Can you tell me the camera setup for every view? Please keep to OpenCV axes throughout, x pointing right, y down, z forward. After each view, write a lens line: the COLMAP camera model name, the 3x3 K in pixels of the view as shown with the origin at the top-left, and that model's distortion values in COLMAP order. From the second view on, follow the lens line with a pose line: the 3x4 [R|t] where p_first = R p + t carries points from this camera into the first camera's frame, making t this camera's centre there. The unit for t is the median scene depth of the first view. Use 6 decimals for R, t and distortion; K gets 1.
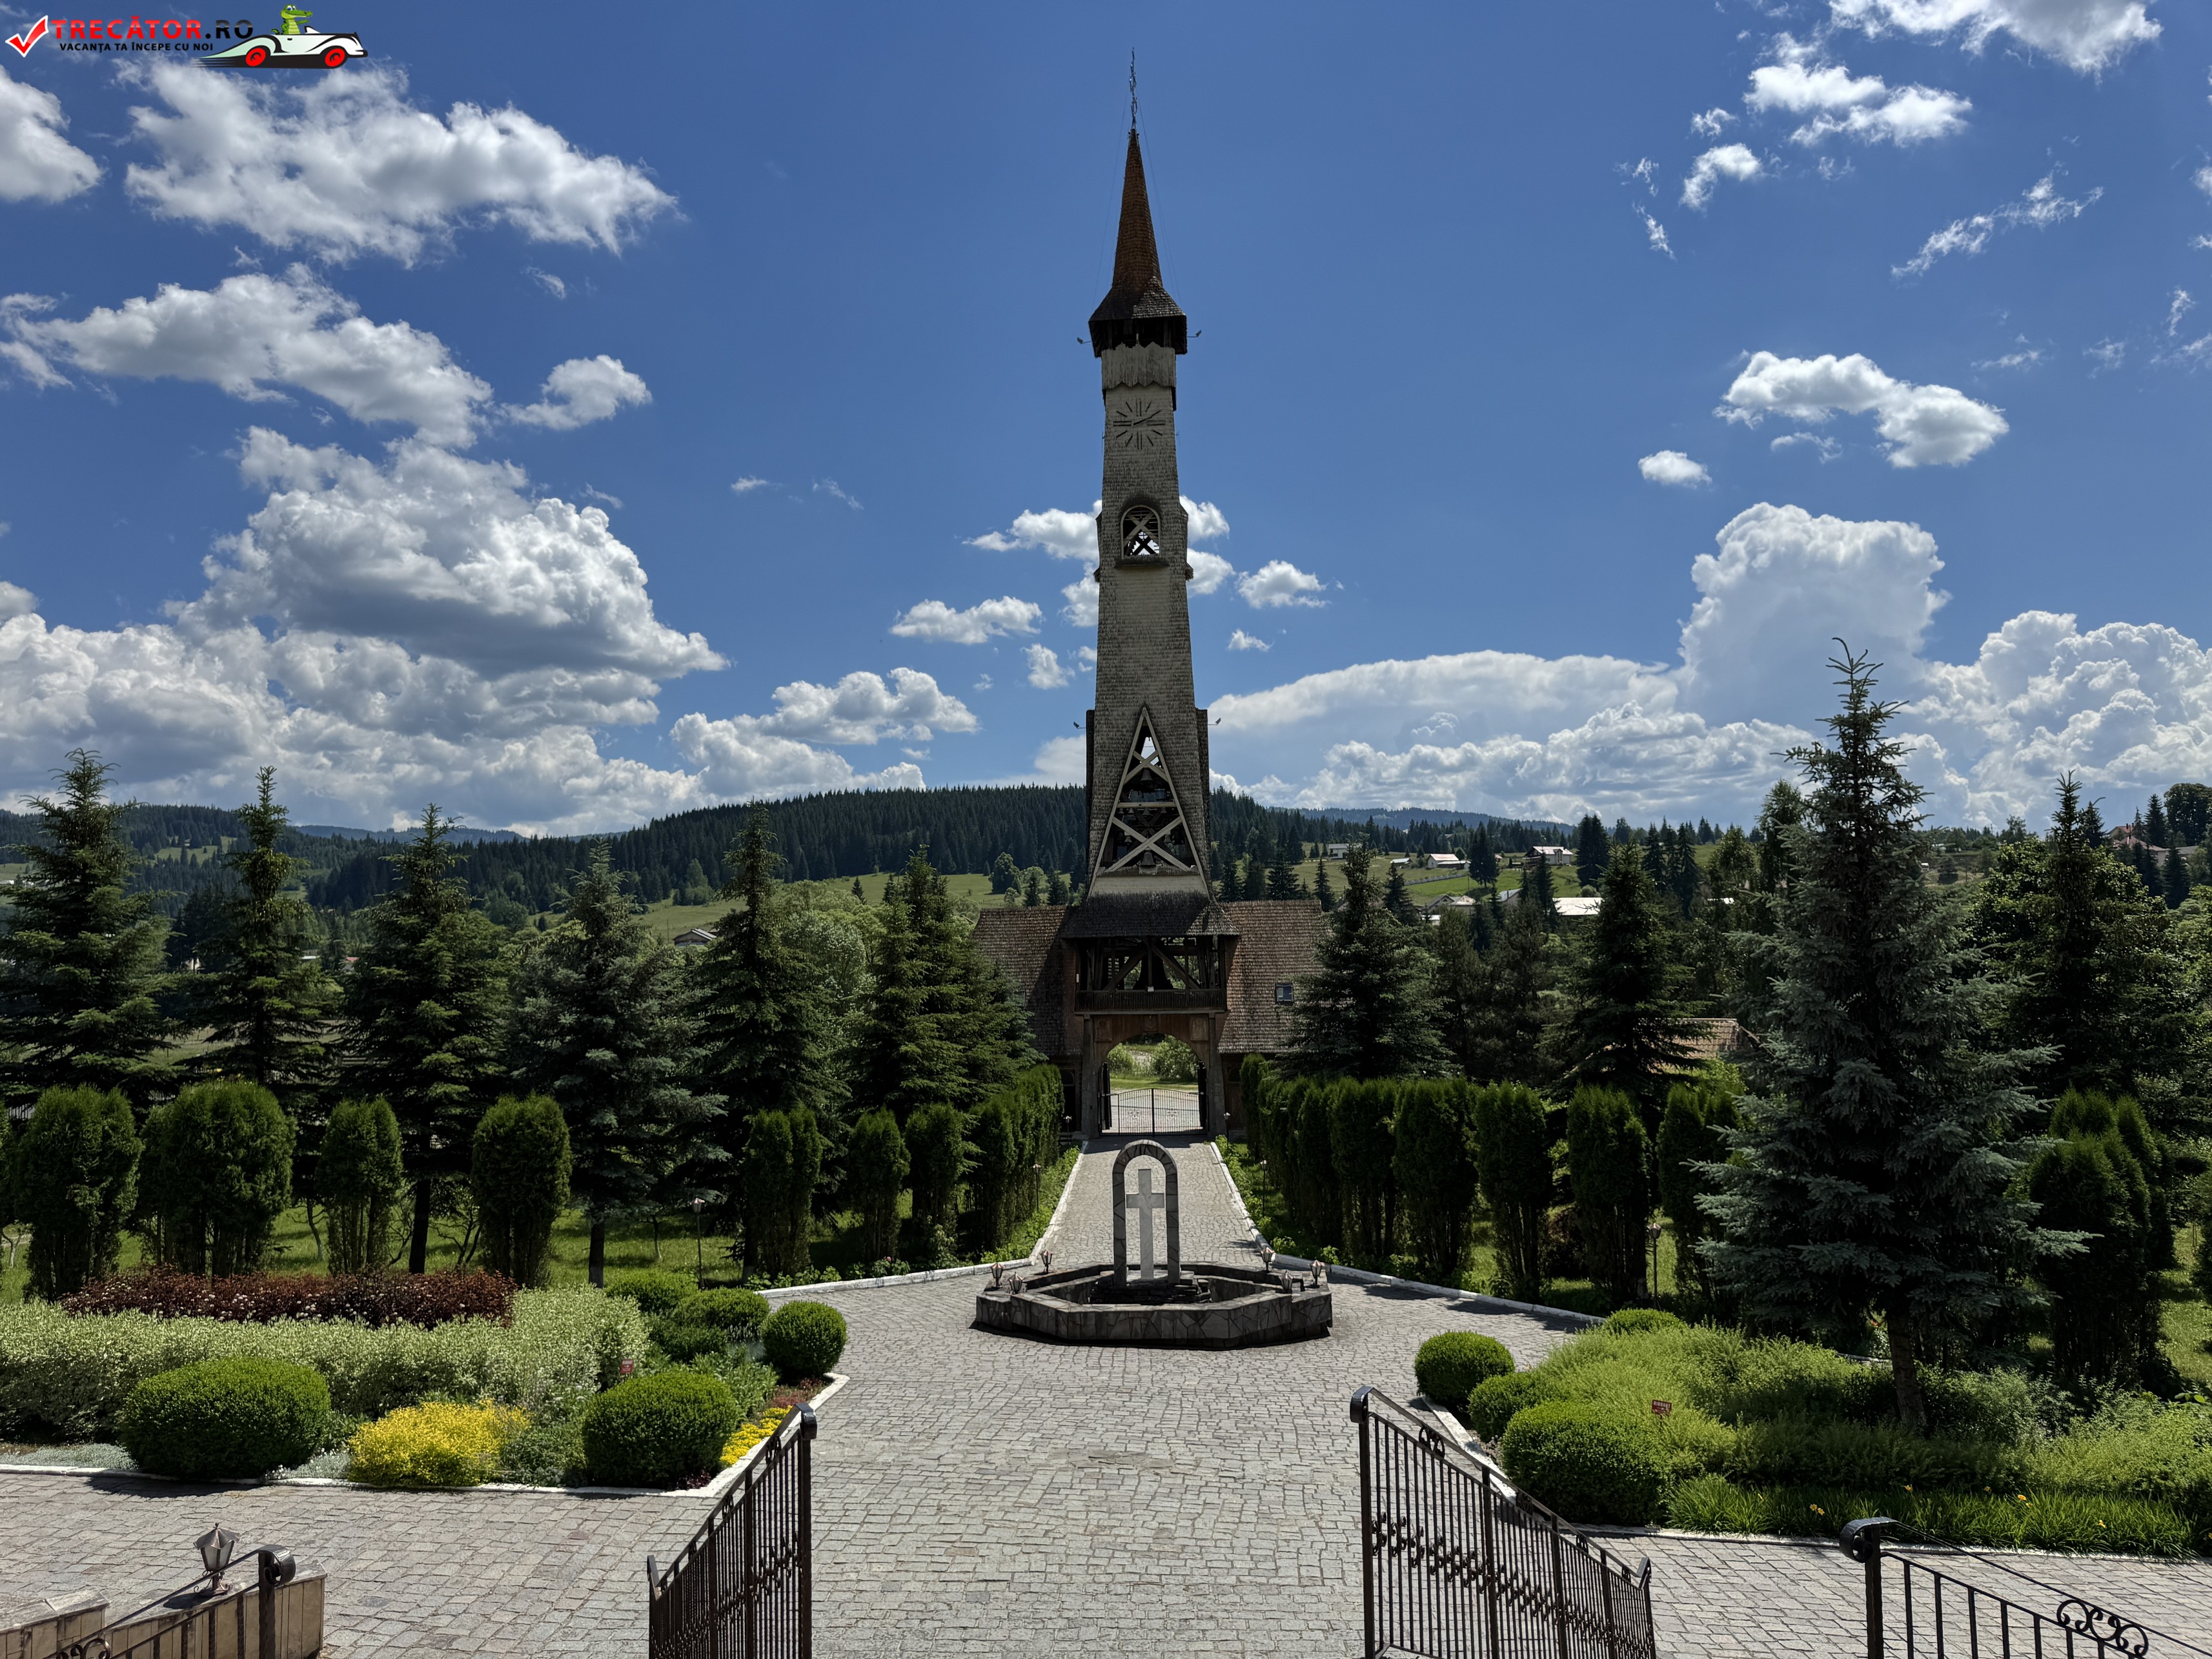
lens RADIAL K [[1553.2, 0, 1109.6], [0, 1553.2, 831.8], [0, 0, 1]] dist [0.136532, -0.212012]
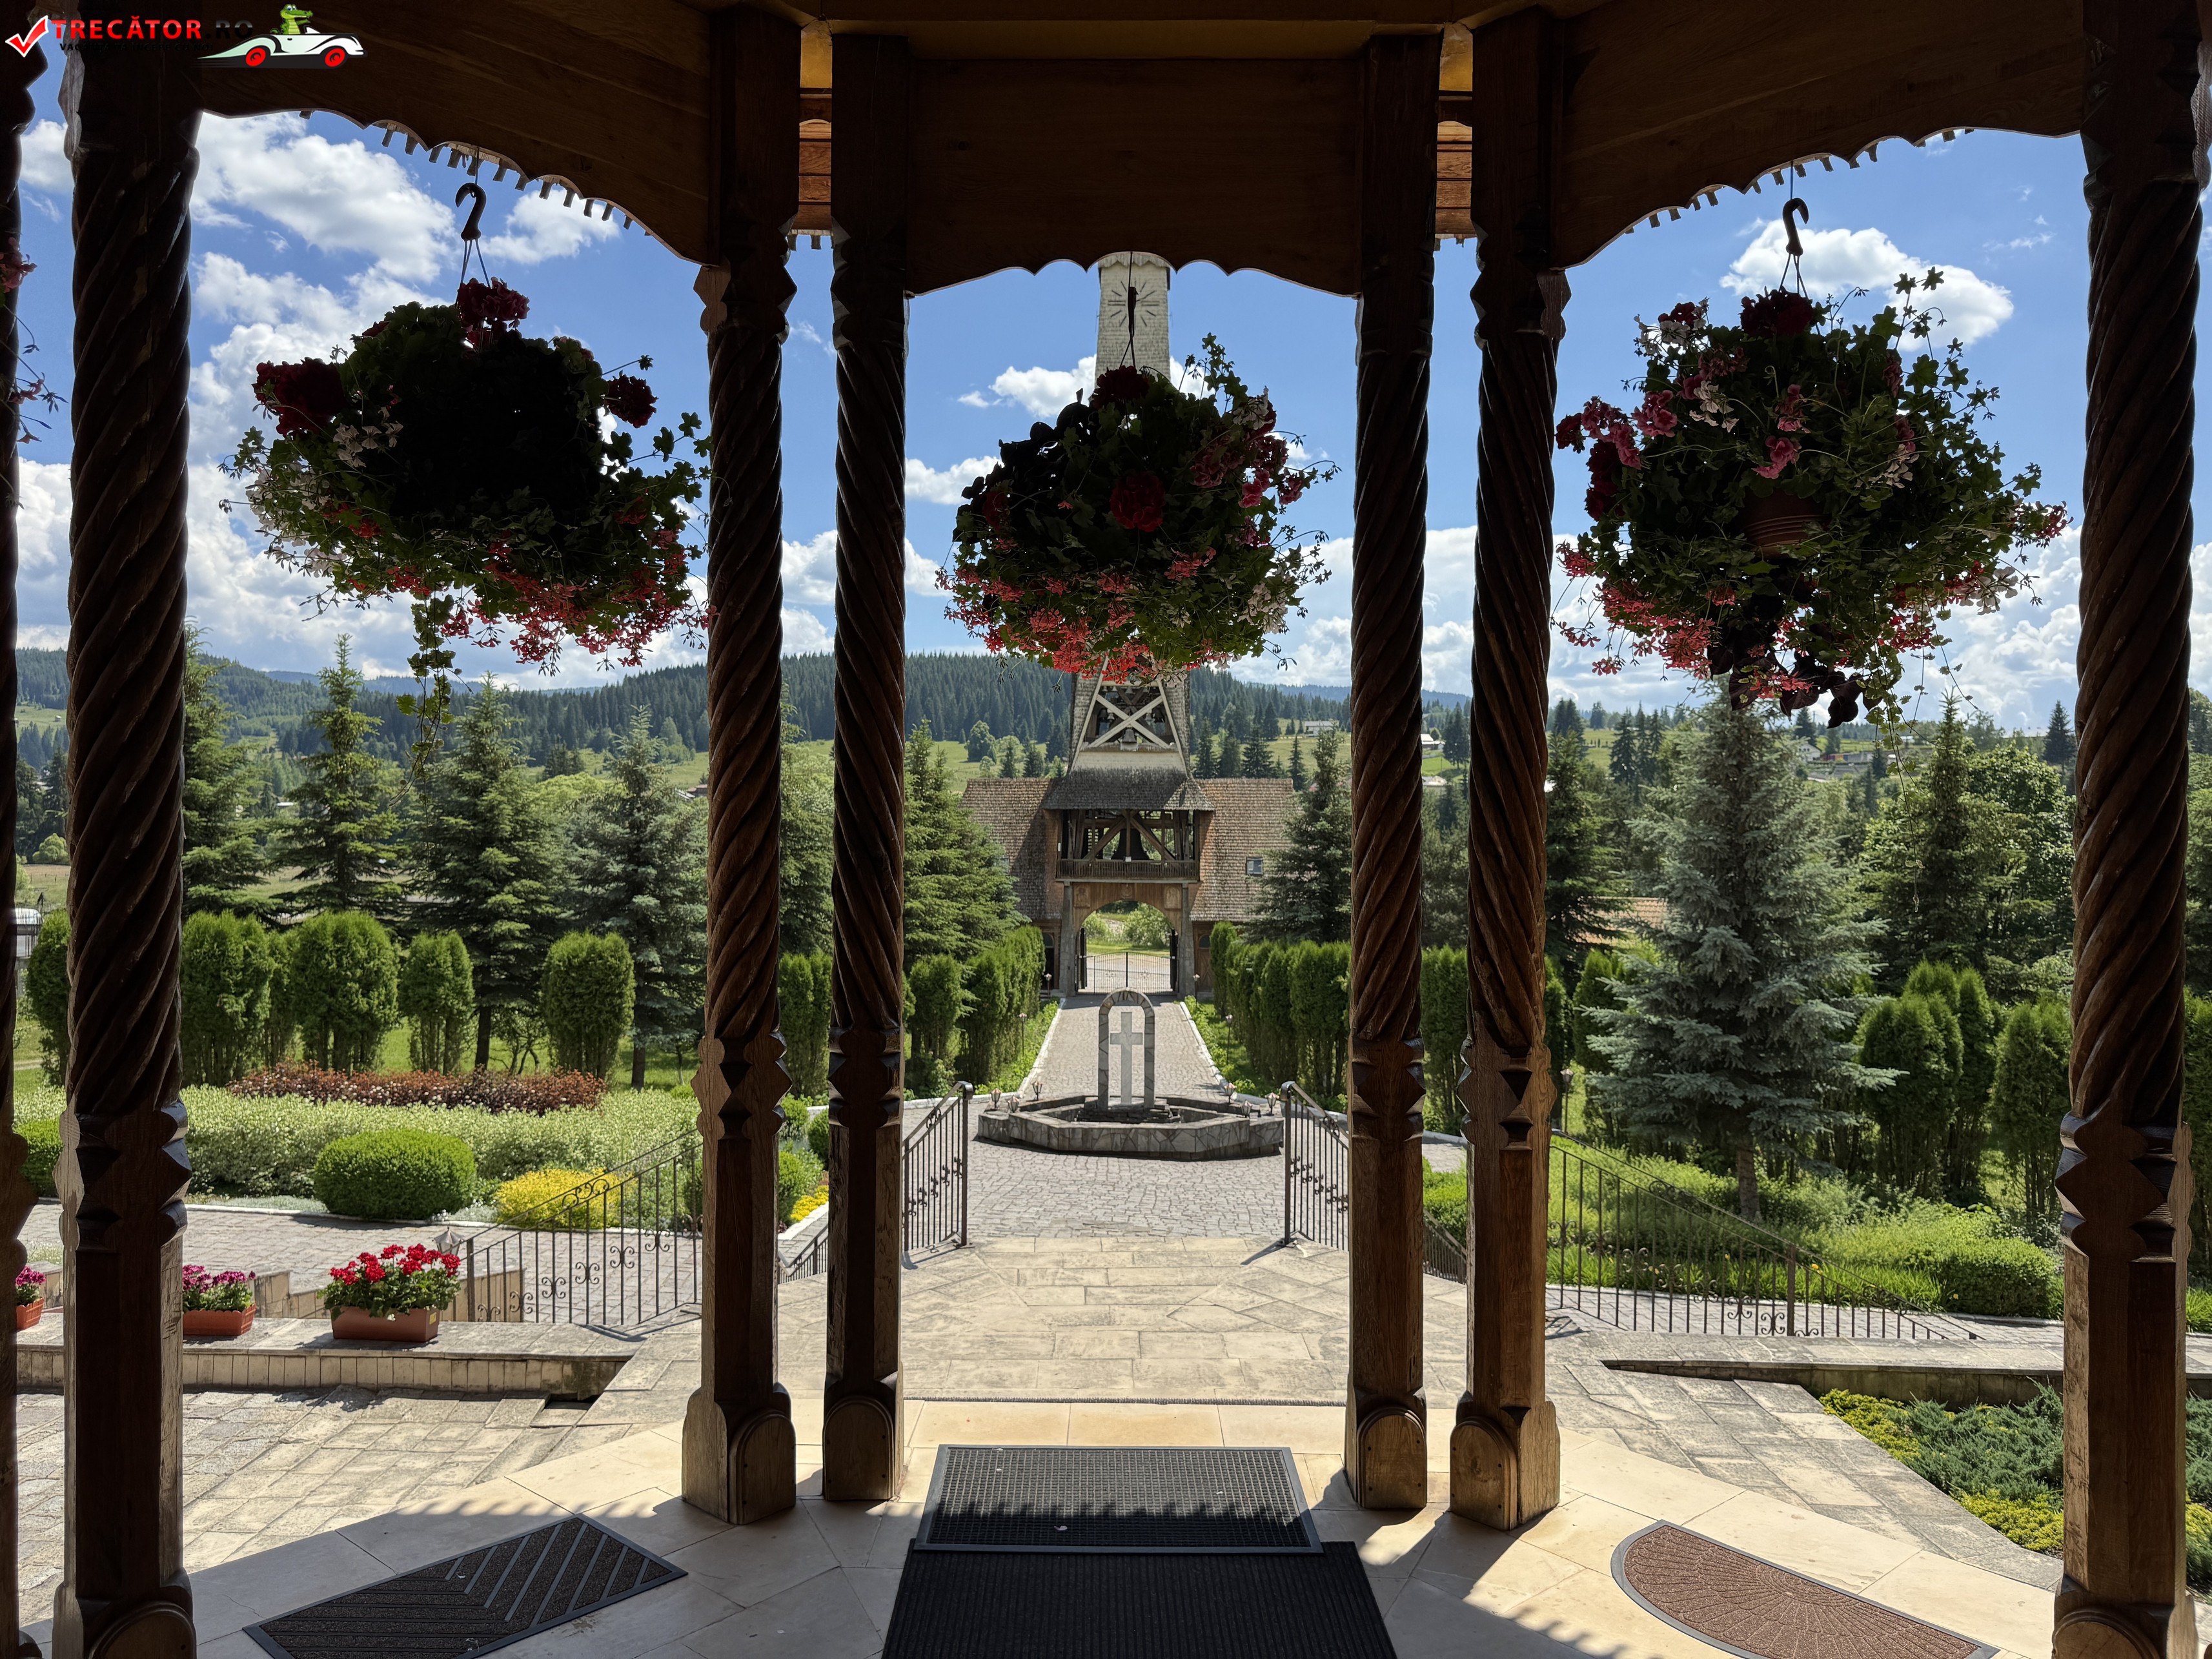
lens RADIAL K [[1553.2, 0, 1109.6], [0, 1553.2, 831.8], [0, 0, 1]] dist [0.136532, -0.212012]
pose [[0.999480, 0.027153, 0.017411, -0.011612], [-0.028496, 0.996207, 0.082213, -0.008538], [-0.015112, -0.082667, 0.996463, -0.111259]]
